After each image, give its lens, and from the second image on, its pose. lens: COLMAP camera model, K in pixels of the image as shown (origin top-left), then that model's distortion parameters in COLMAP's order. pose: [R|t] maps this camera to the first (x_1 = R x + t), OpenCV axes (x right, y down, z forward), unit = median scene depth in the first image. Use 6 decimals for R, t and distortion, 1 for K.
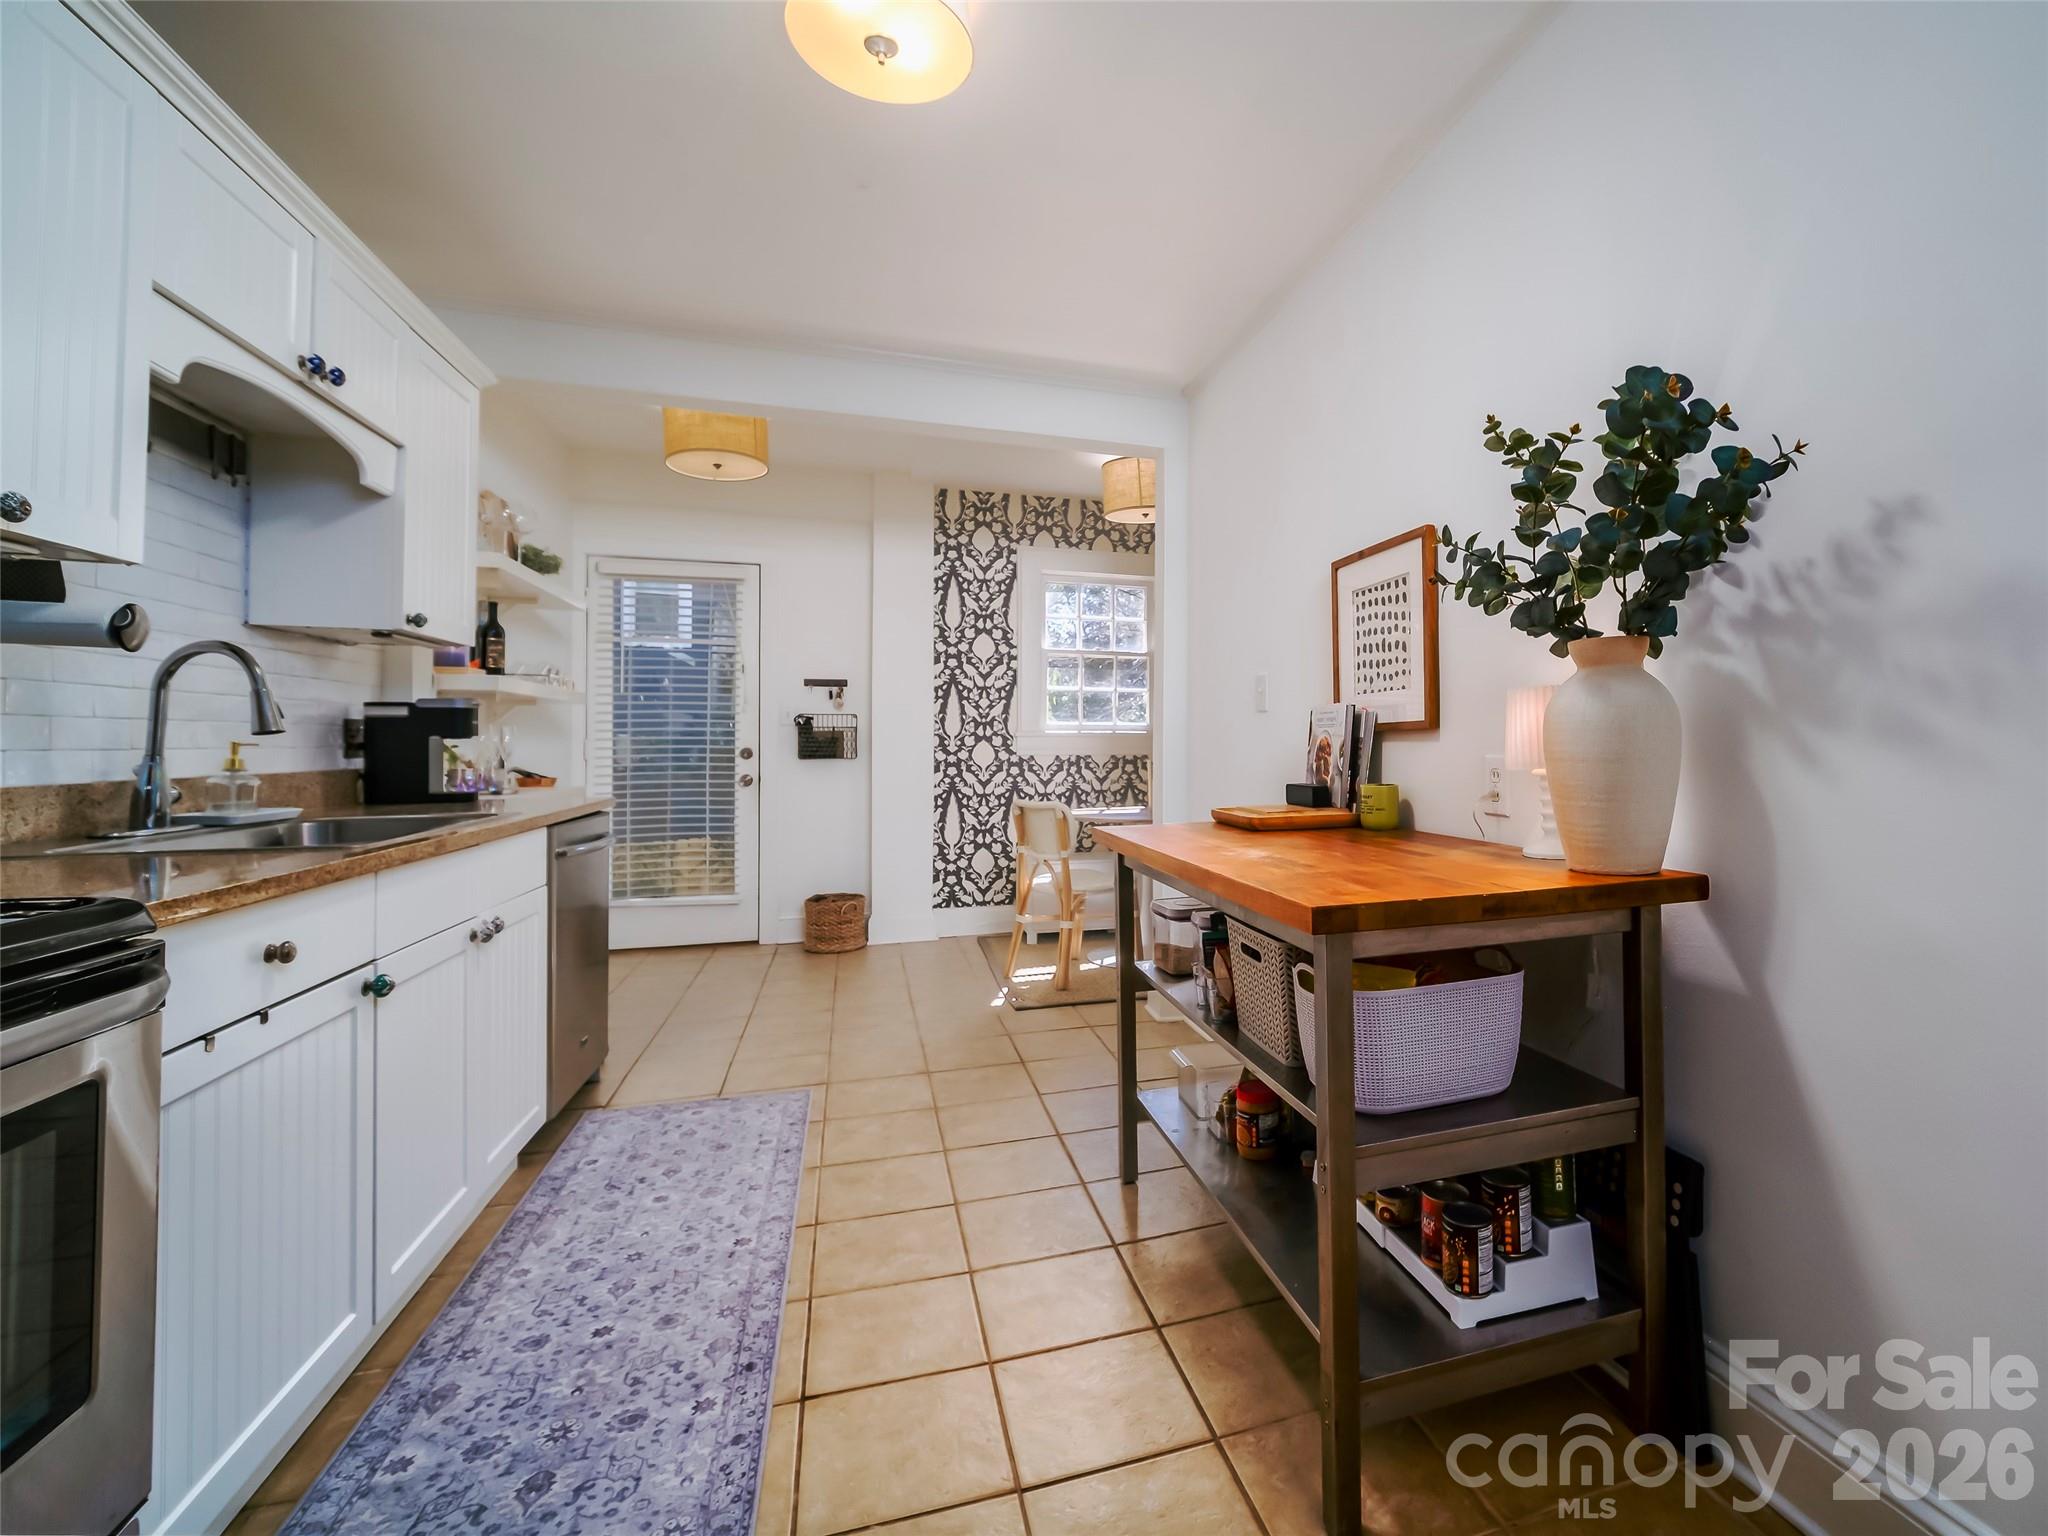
lens RADIAL K [[958.0, 0, 1234.6], [0, 958.0, 732.6], [0, 0, 1]] dist [-0.002705, -0.000200]
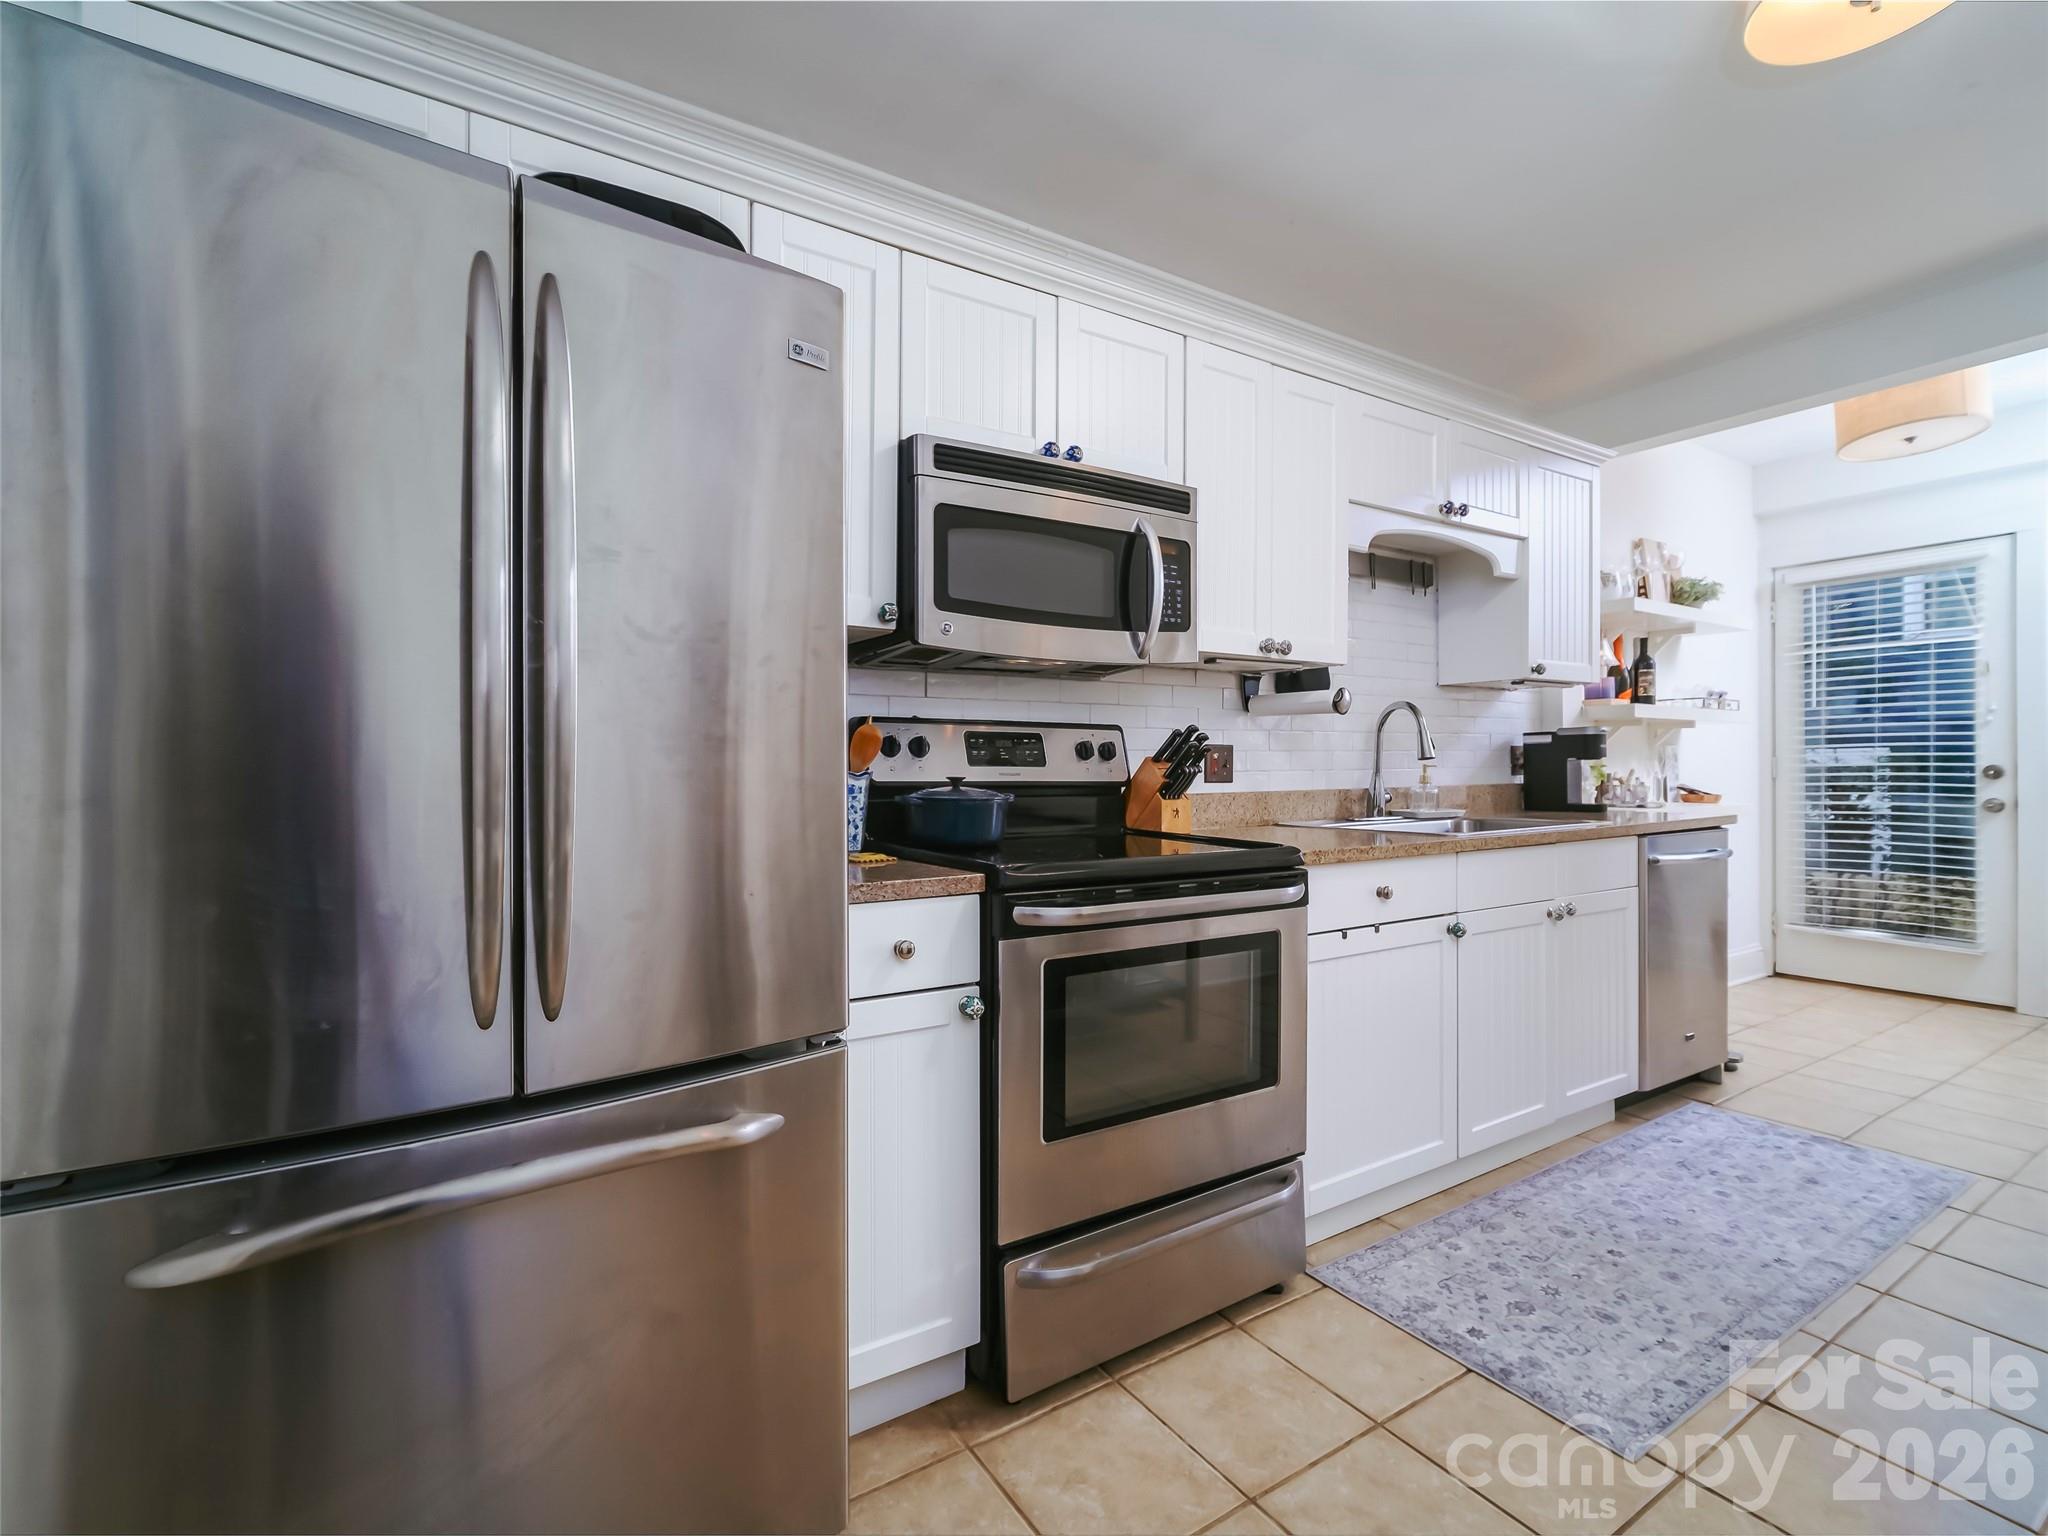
lens RADIAL K [[911.5, 0, 955.3], [0, 911.5, 769.8], [0, 0, 1]] dist [-0.003320, -0.000508]
pose [[0.197521, 0.002317, -0.980296, 0.166290], [0.018498, 0.999810, 0.006091, -0.003047], [0.980124, -0.019336, 0.197441, -0.017191]]
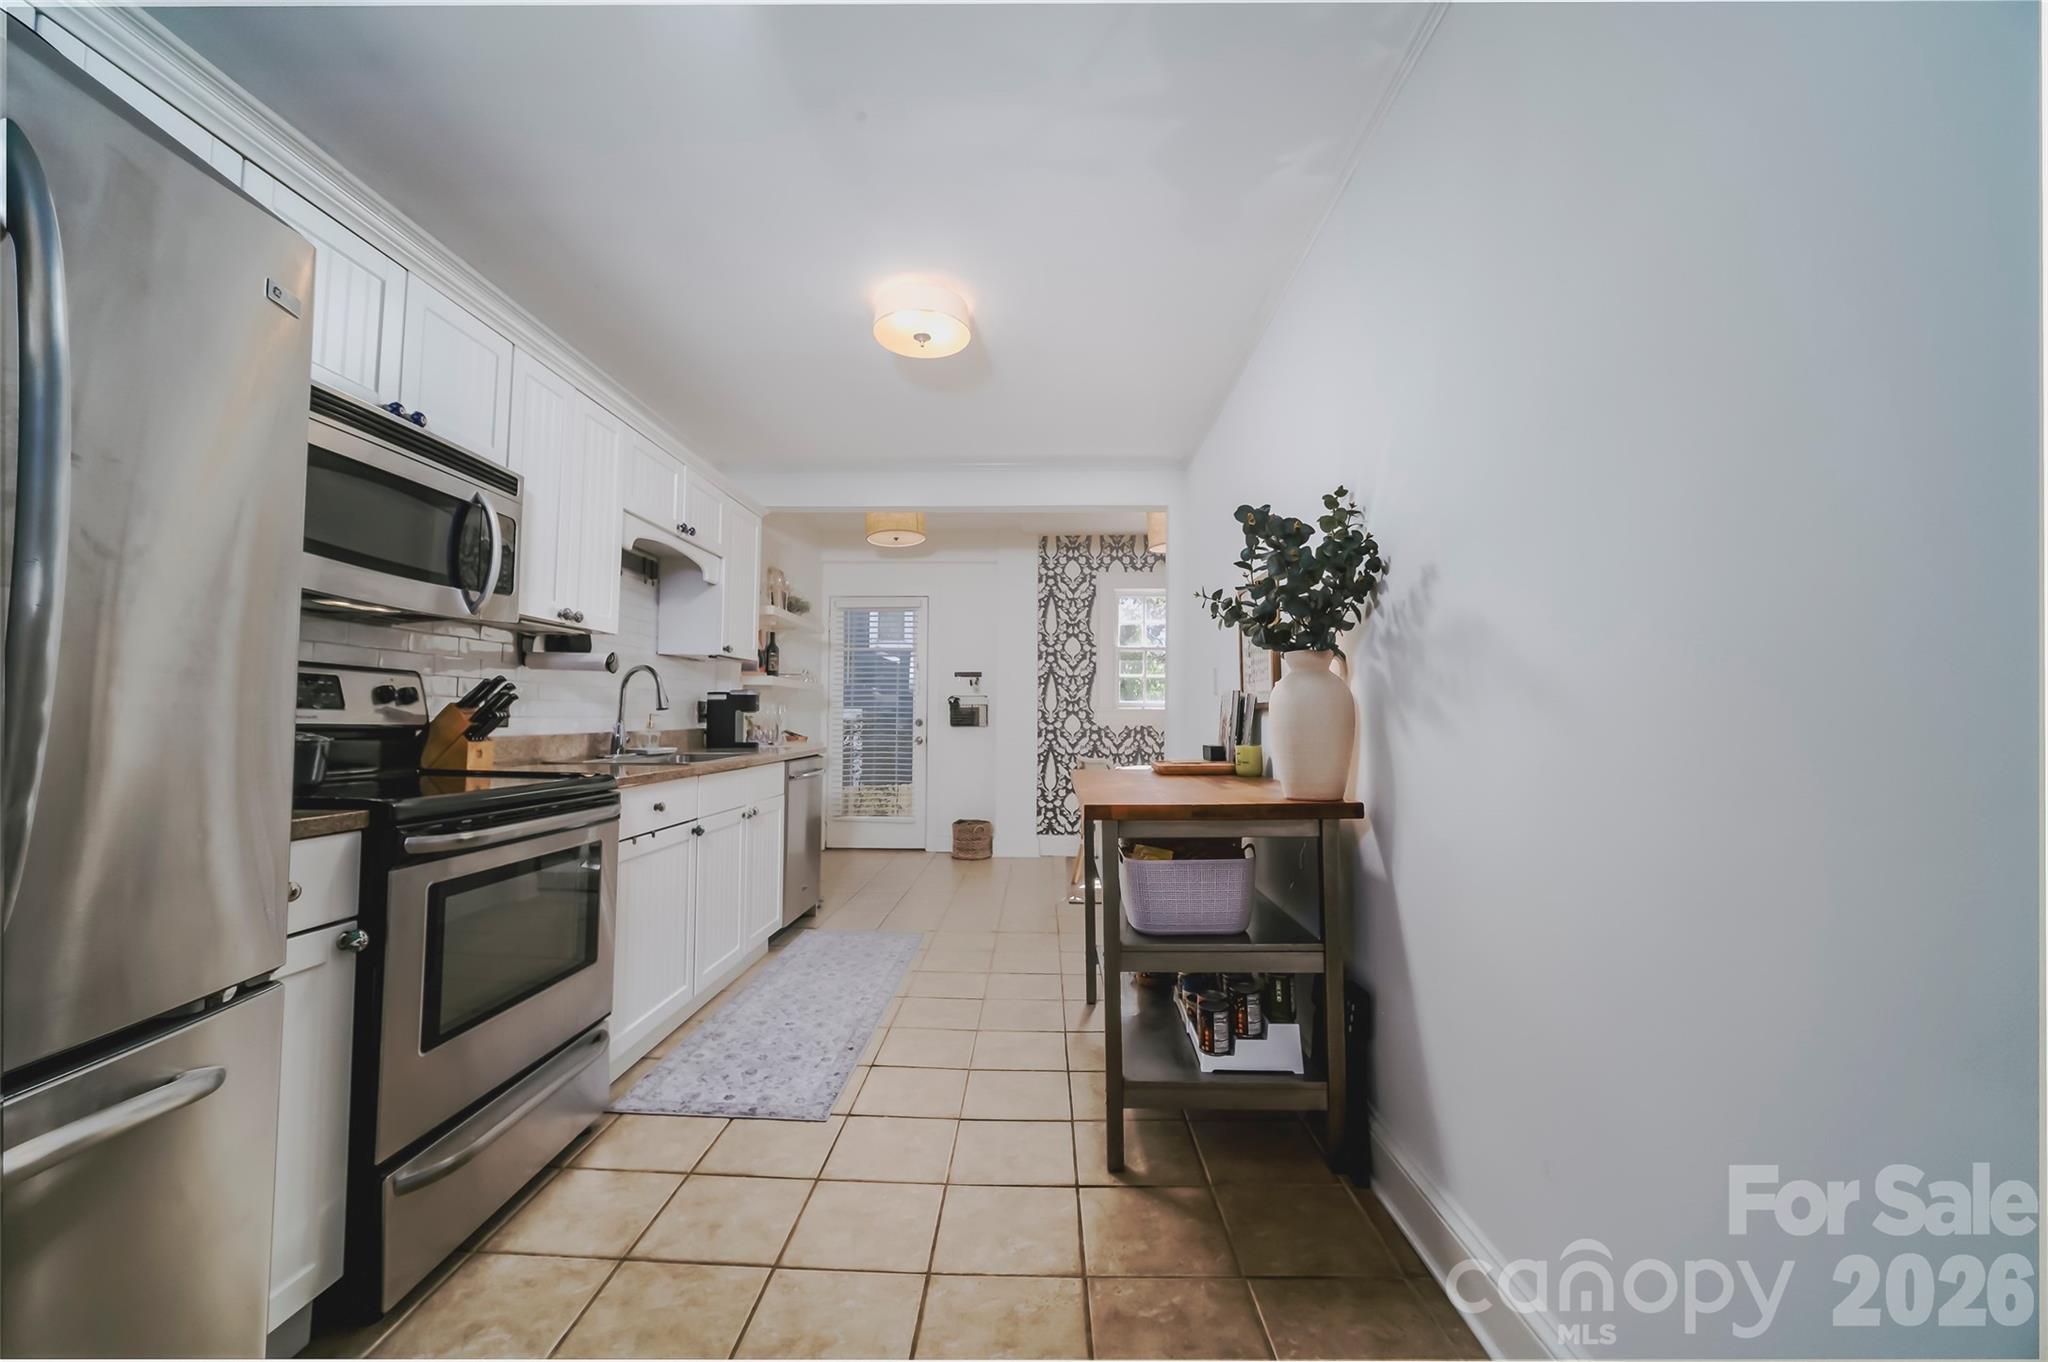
lens RADIAL K [[768.4, 0, 1024.0], [0, 768.4, 681.0], [0, 0, 1]] dist [-0.000225, -0.000131]
pose [[0.933475, -0.011668, -0.358452, 0.186519], [-0.001137, 0.999369, -0.035490, -0.001573], [0.358640, 0.033536, 0.932873, -0.160276]]
